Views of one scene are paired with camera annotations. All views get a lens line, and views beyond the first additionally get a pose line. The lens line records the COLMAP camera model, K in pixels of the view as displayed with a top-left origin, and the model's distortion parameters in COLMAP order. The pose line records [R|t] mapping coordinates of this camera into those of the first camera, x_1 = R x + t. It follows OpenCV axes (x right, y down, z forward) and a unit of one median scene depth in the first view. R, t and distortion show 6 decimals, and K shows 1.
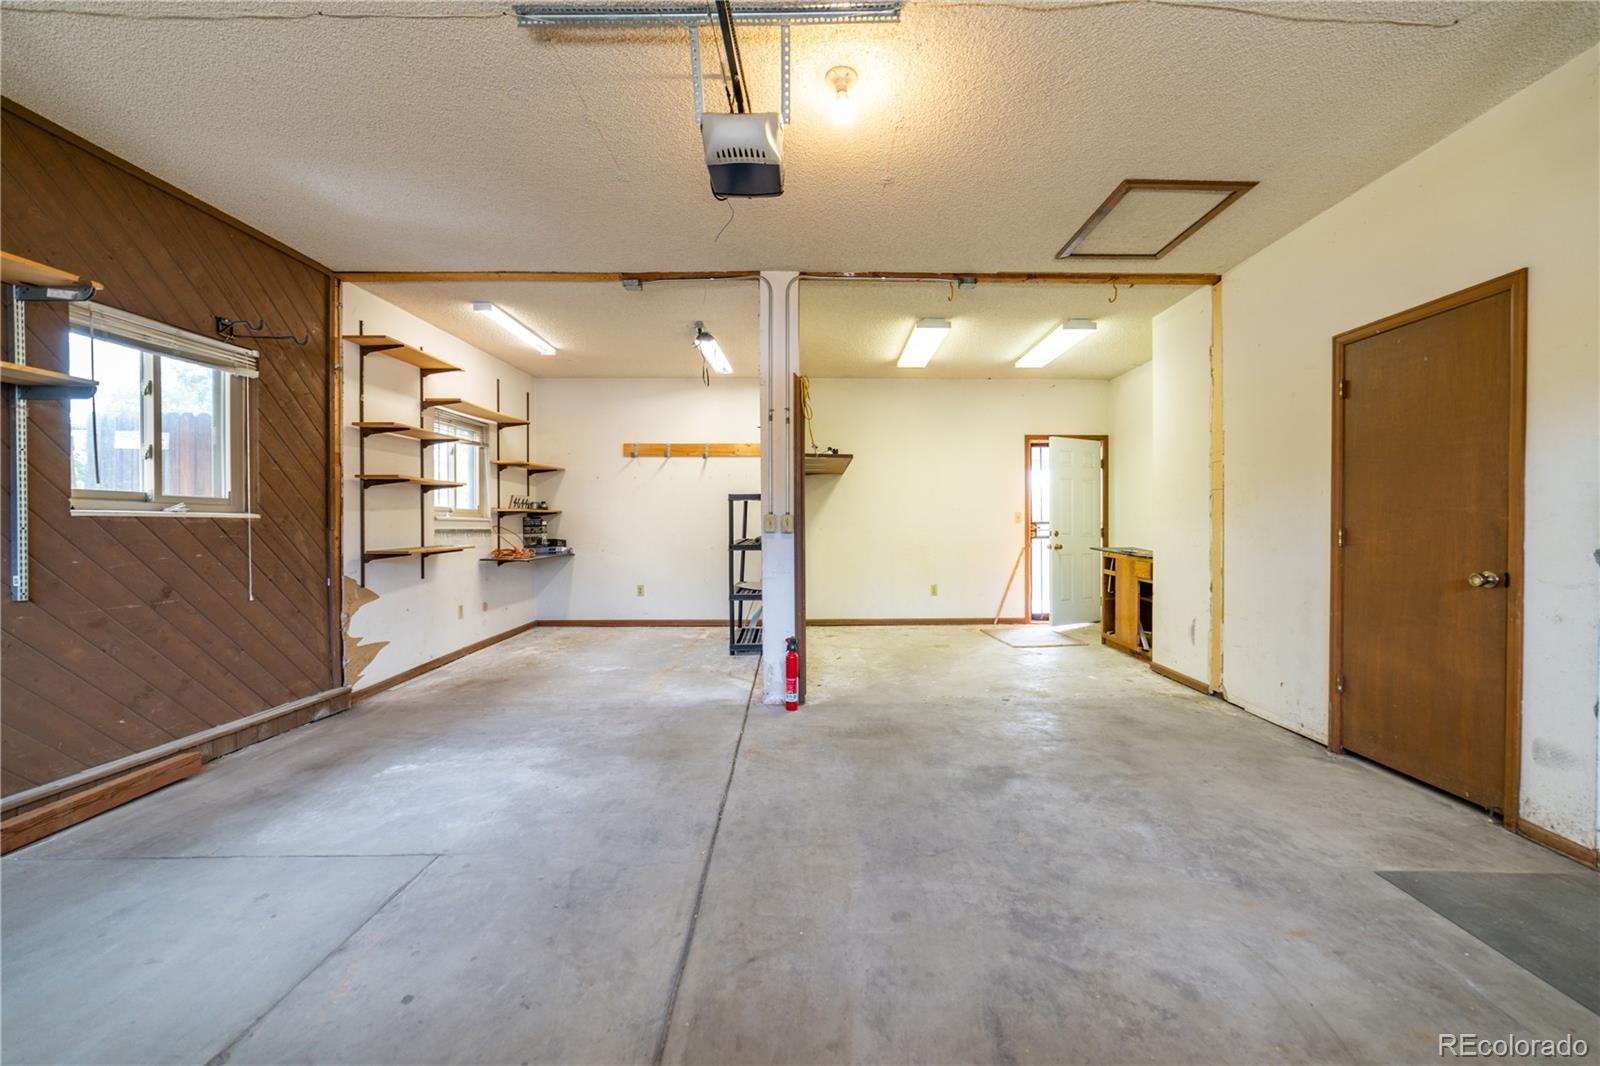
lens RADIAL K [[639.0, 0, 825.9], [0, 639.0, 532.5], [0, 0, 1]] dist [-0.026490, 0.009724]
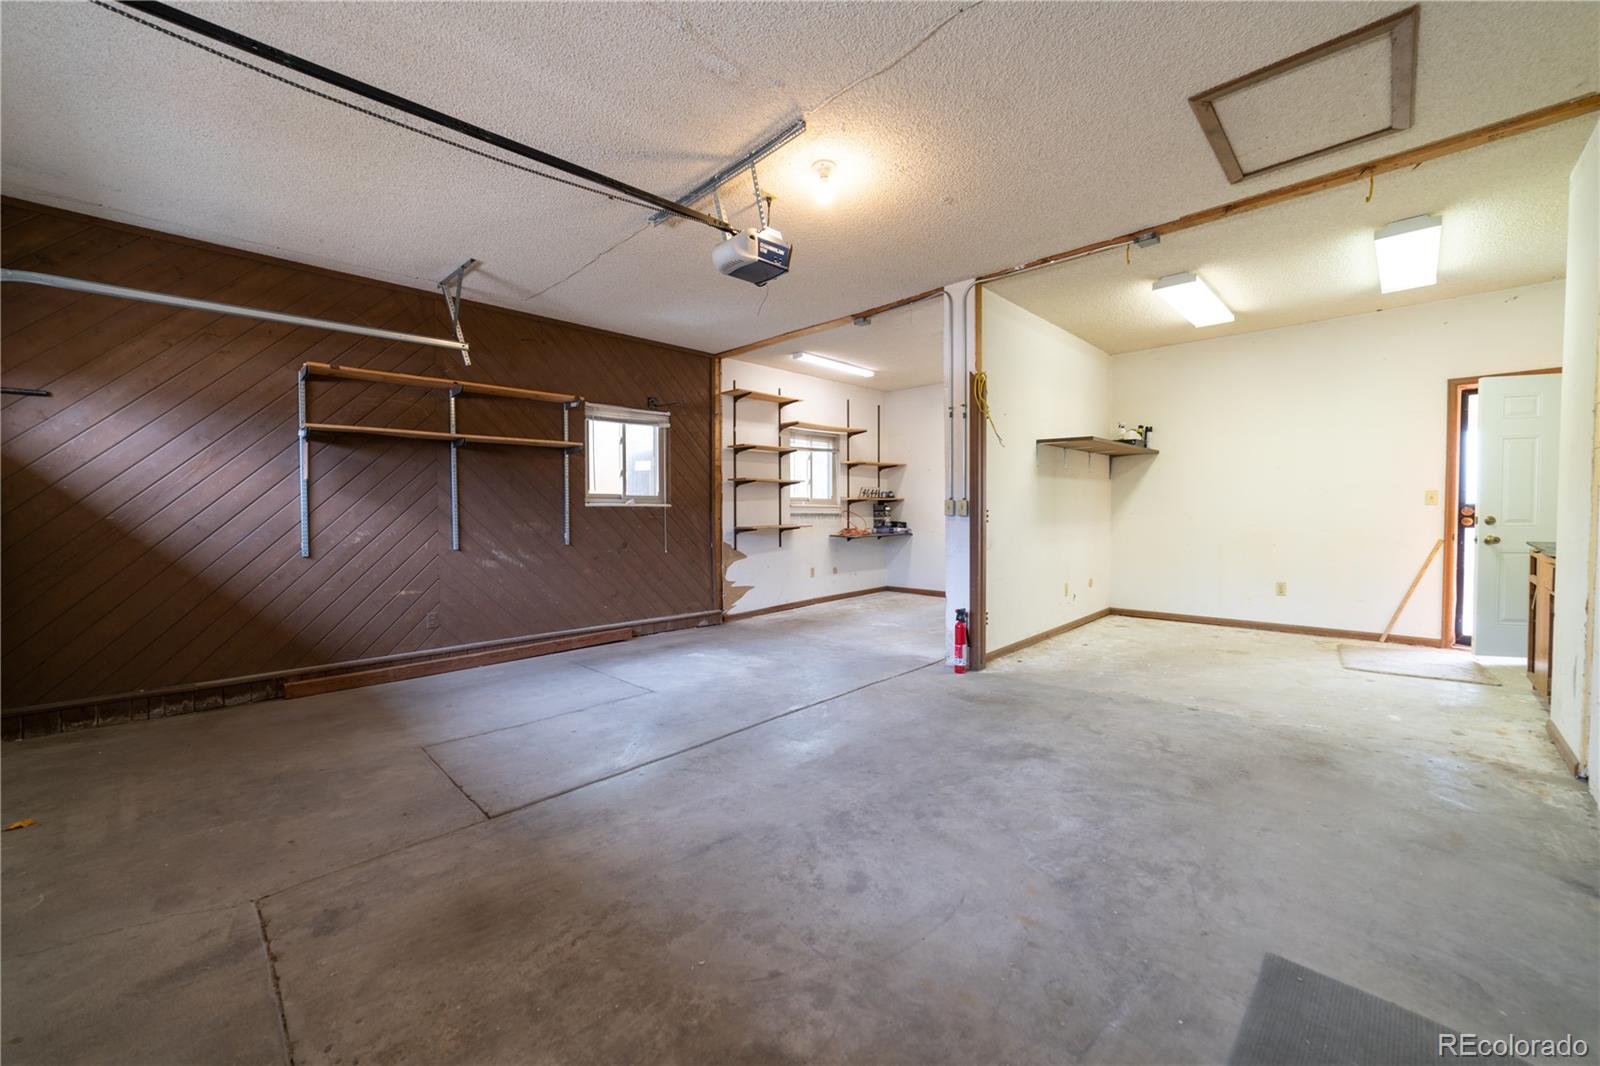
lens RADIAL K [[620.1, 0, 800.5], [0, 620.1, 531.4], [0, 0, 1]] dist [-0.024935, 0.008383]
pose [[0.699609, 0.020898, -0.714220, 0.518592], [-0.005214, 0.999695, 0.024144, 0.002717], [0.714507, -0.013168, 0.699504, 0.035448]]
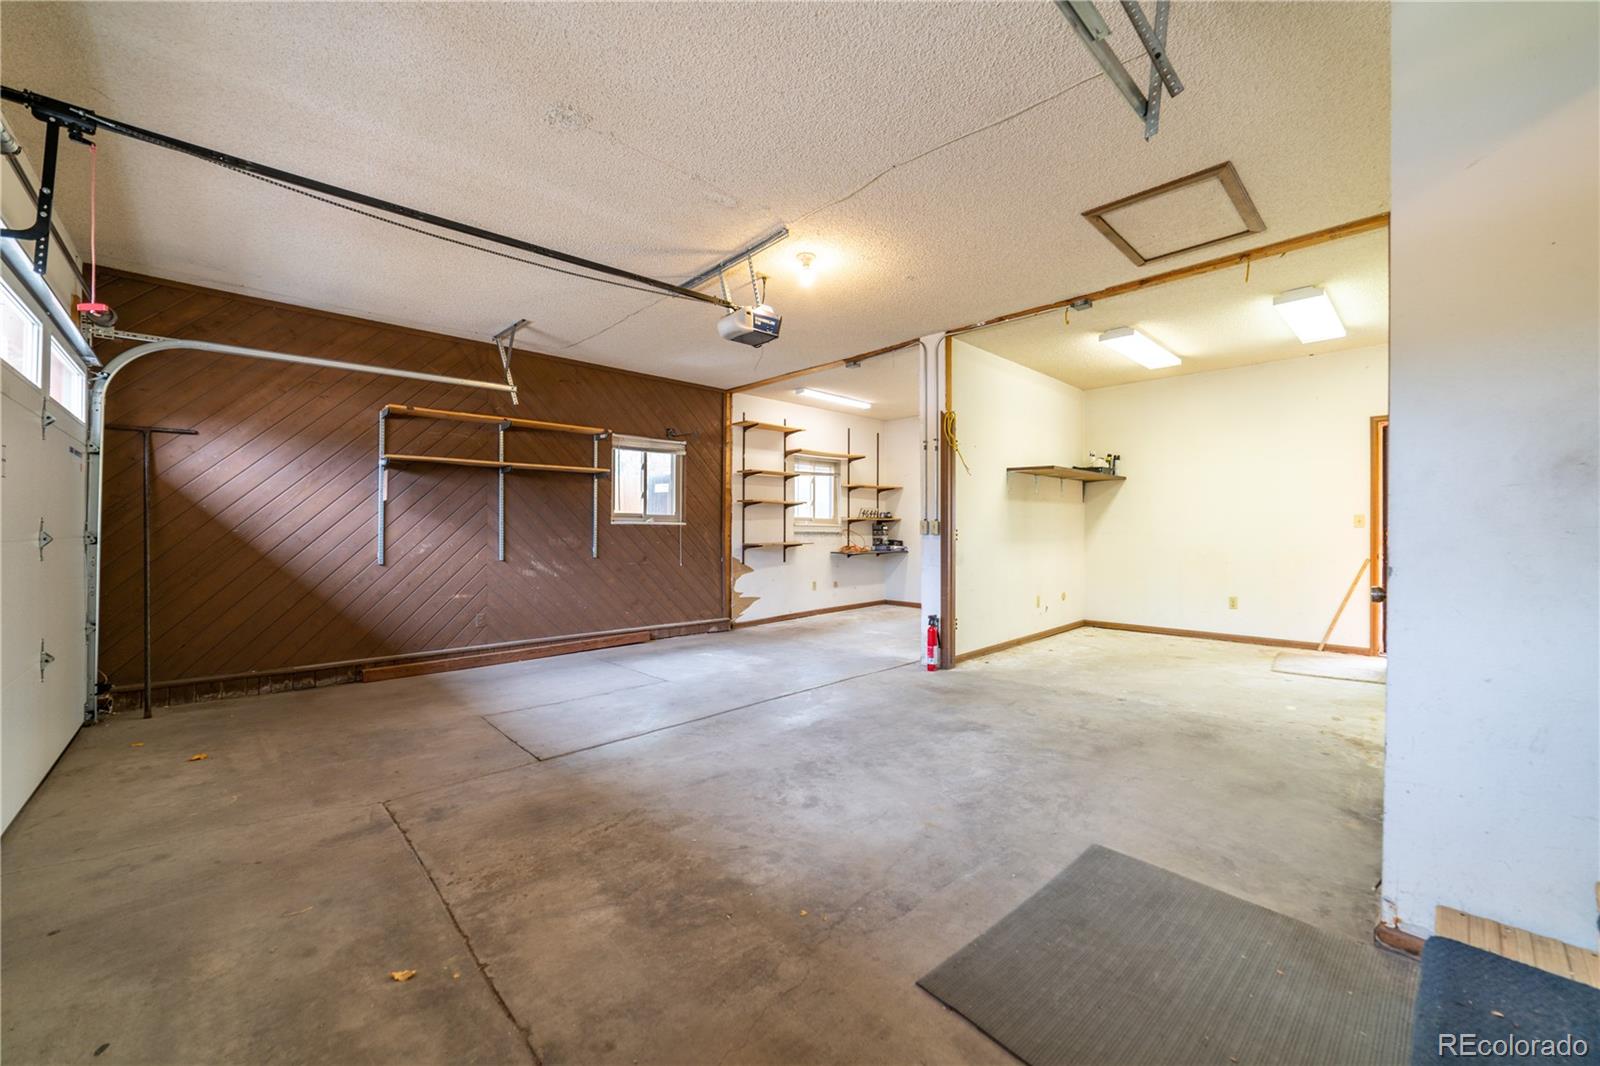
lens RADIAL K [[620.1, 0, 800.5], [0, 620.1, 531.4], [0, 0, 1]] dist [-0.024935, 0.008383]
pose [[0.678381, 0.004024, -0.734700, 0.681823], [-0.012318, 0.999907, -0.005897, 0.004510], [0.734607, 0.013051, 0.678367, -0.055933]]
